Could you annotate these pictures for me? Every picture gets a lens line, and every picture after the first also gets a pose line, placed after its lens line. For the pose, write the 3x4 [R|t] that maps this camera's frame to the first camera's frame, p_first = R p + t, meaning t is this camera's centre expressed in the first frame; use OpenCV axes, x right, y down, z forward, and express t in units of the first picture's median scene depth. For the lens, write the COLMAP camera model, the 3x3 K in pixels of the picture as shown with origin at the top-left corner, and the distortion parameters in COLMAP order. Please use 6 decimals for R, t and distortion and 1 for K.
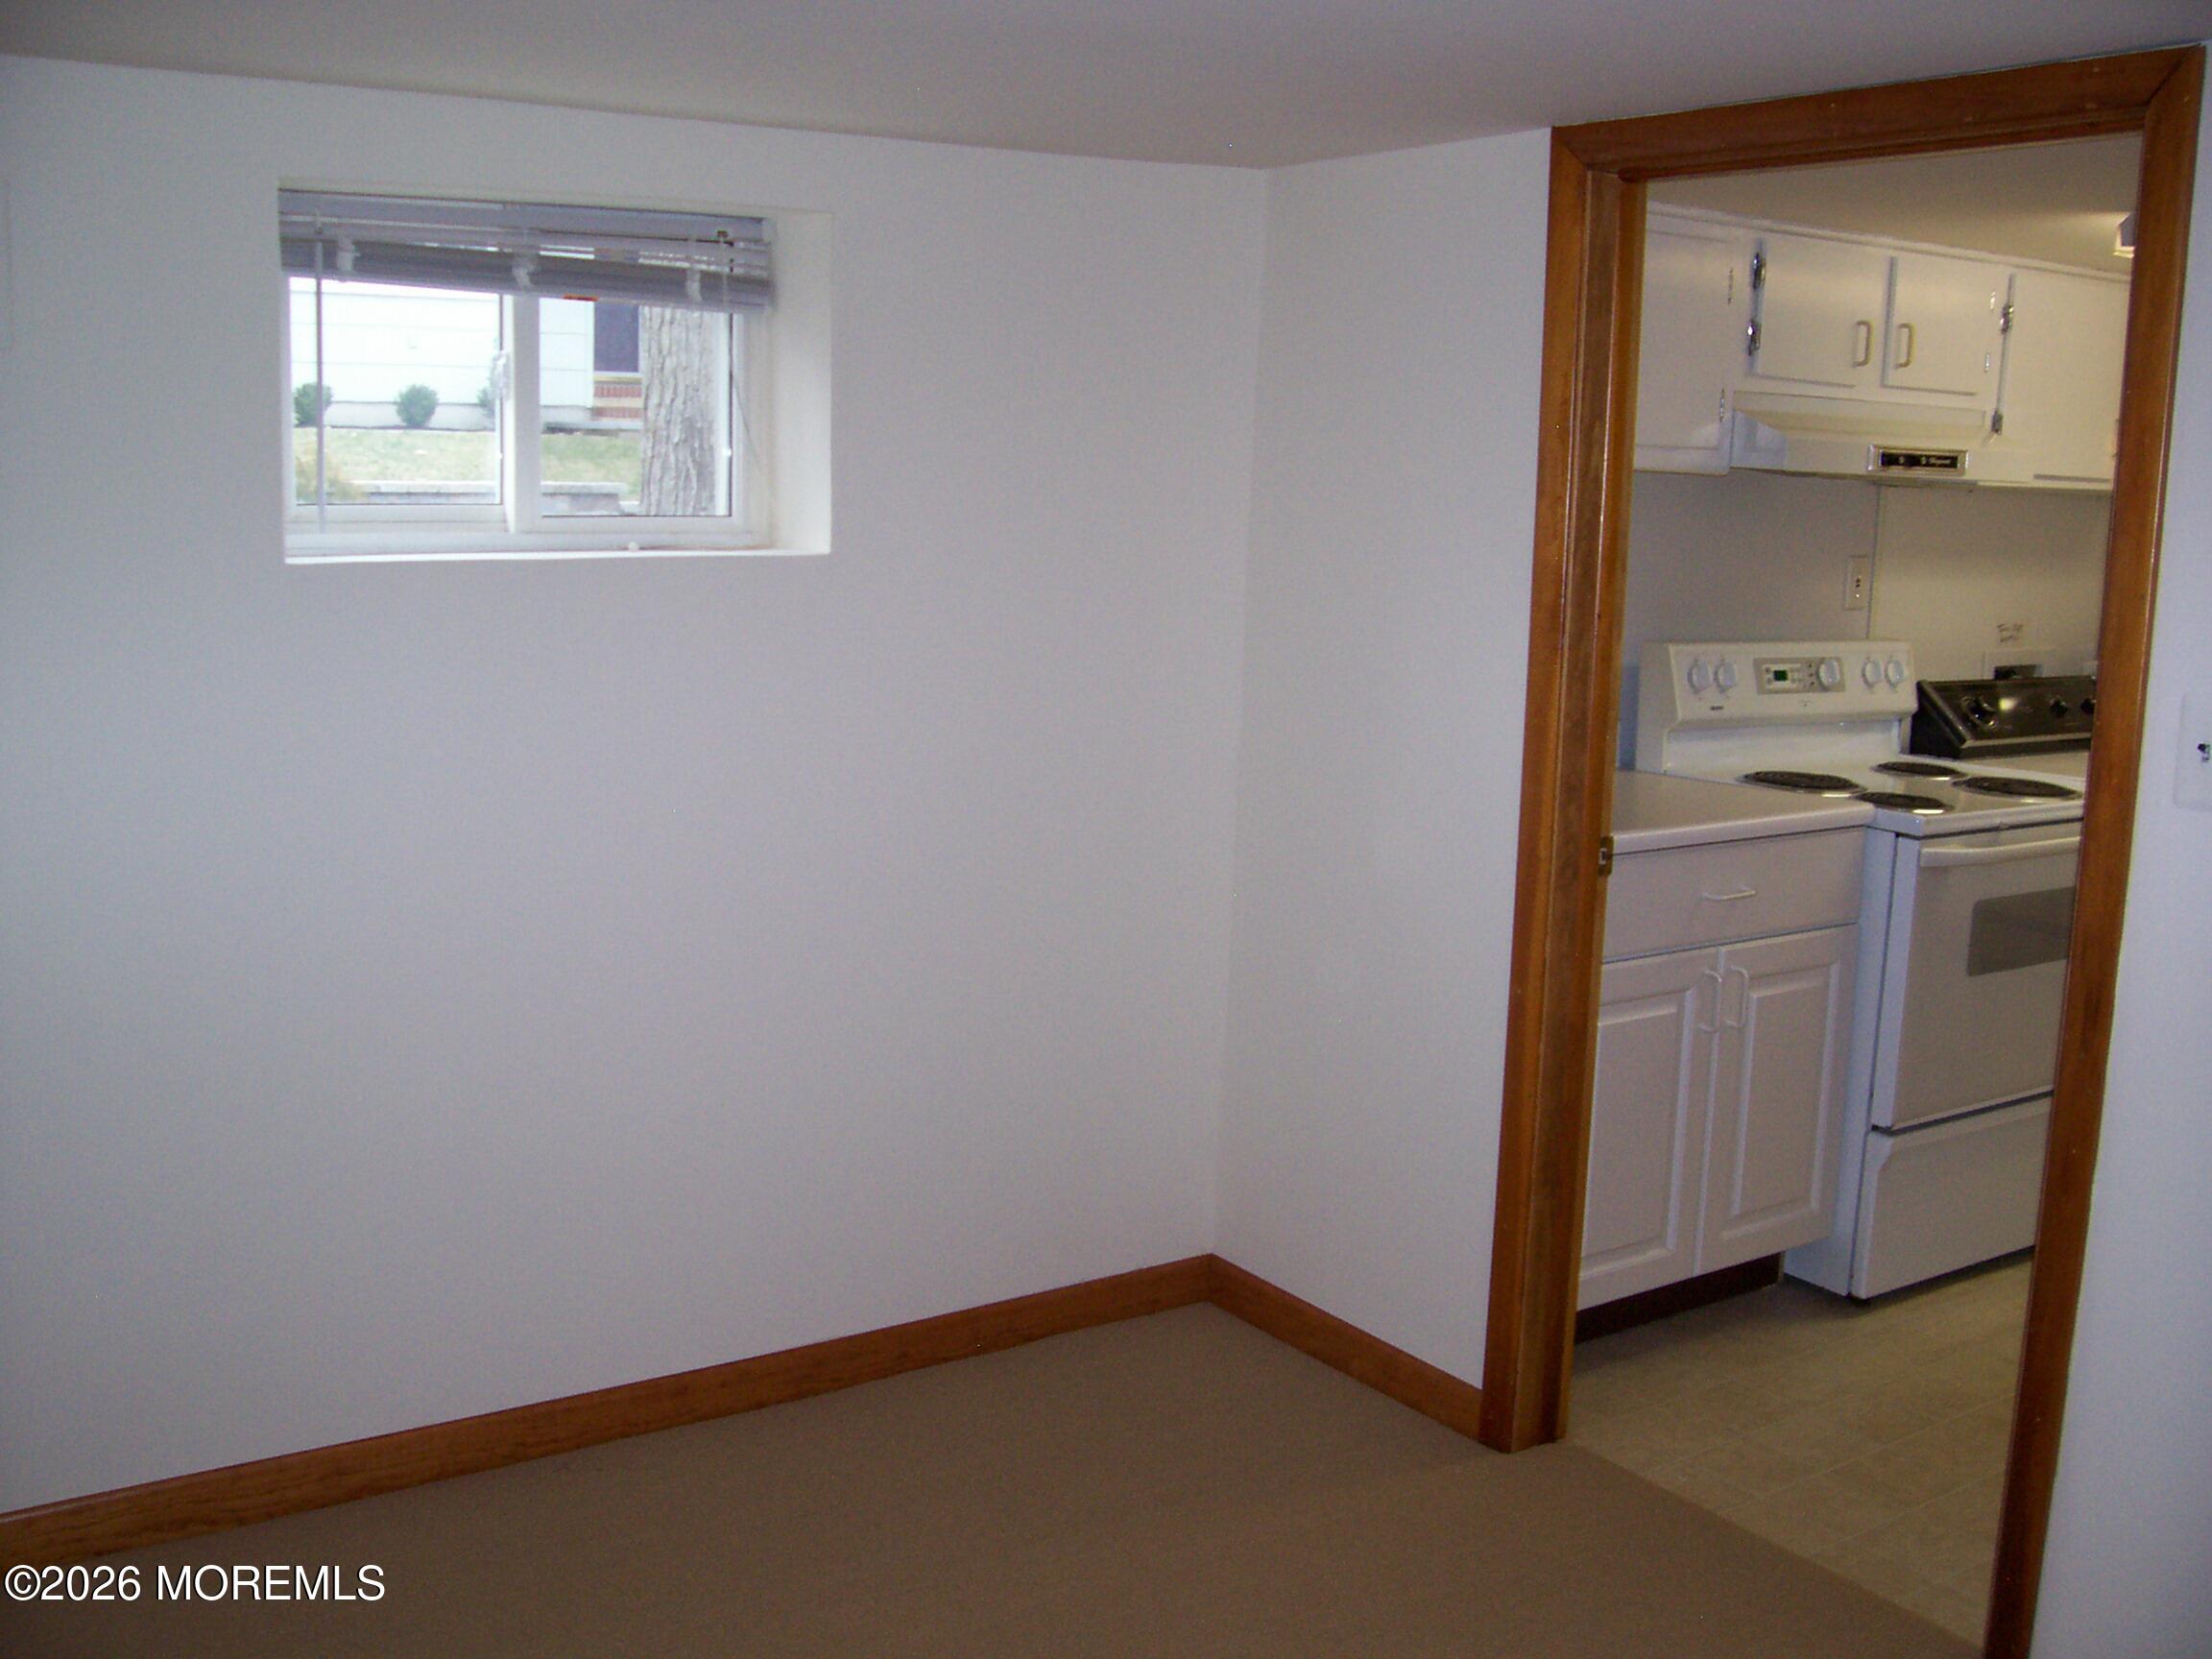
lens RADIAL K [[2163.9, 0, 1097.8], [0, 2163.9, 830.0], [0, 0, 1]] dist [-0.131498, -0.003791]
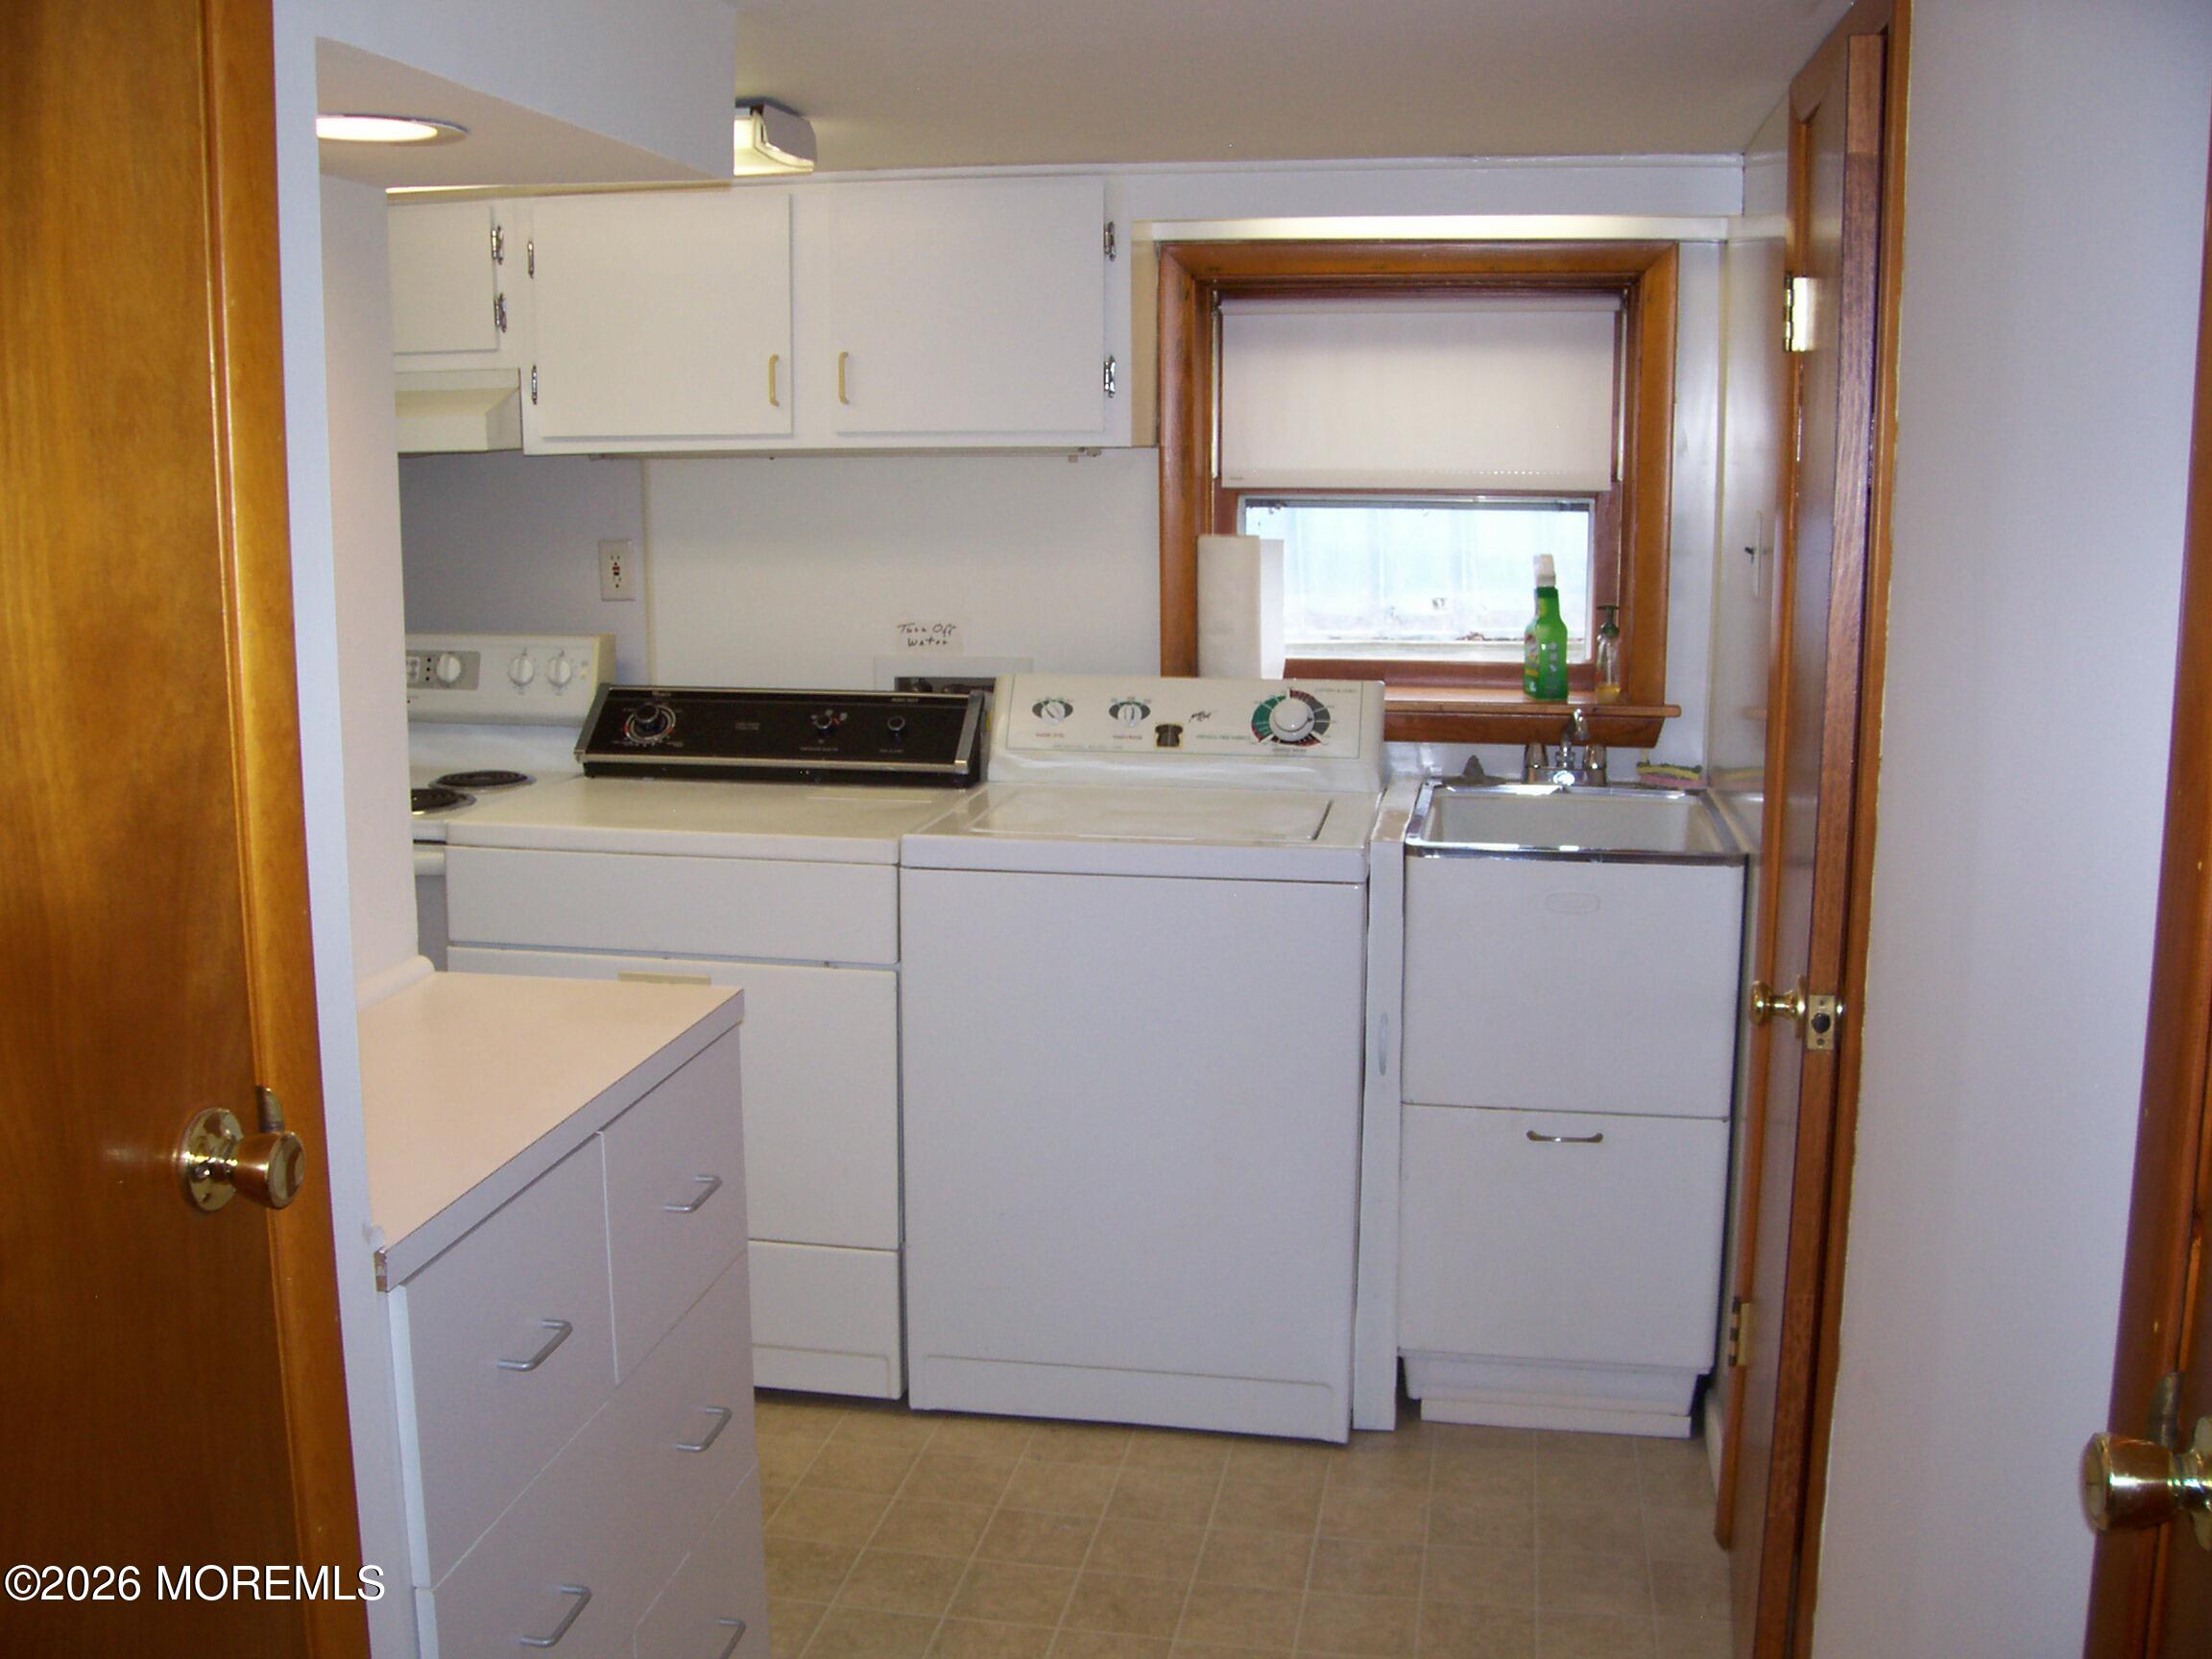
lens RADIAL K [[2163.9, 0, 1097.8], [0, 2163.9, 830.0], [0, 0, 1]] dist [-0.131498, -0.003791]
pose [[0.711188, 0.096762, -0.696311, 1.202801], [-0.095942, 0.994574, 0.040218, -0.068989], [0.696424, 0.038203, 0.716613, 0.545113]]
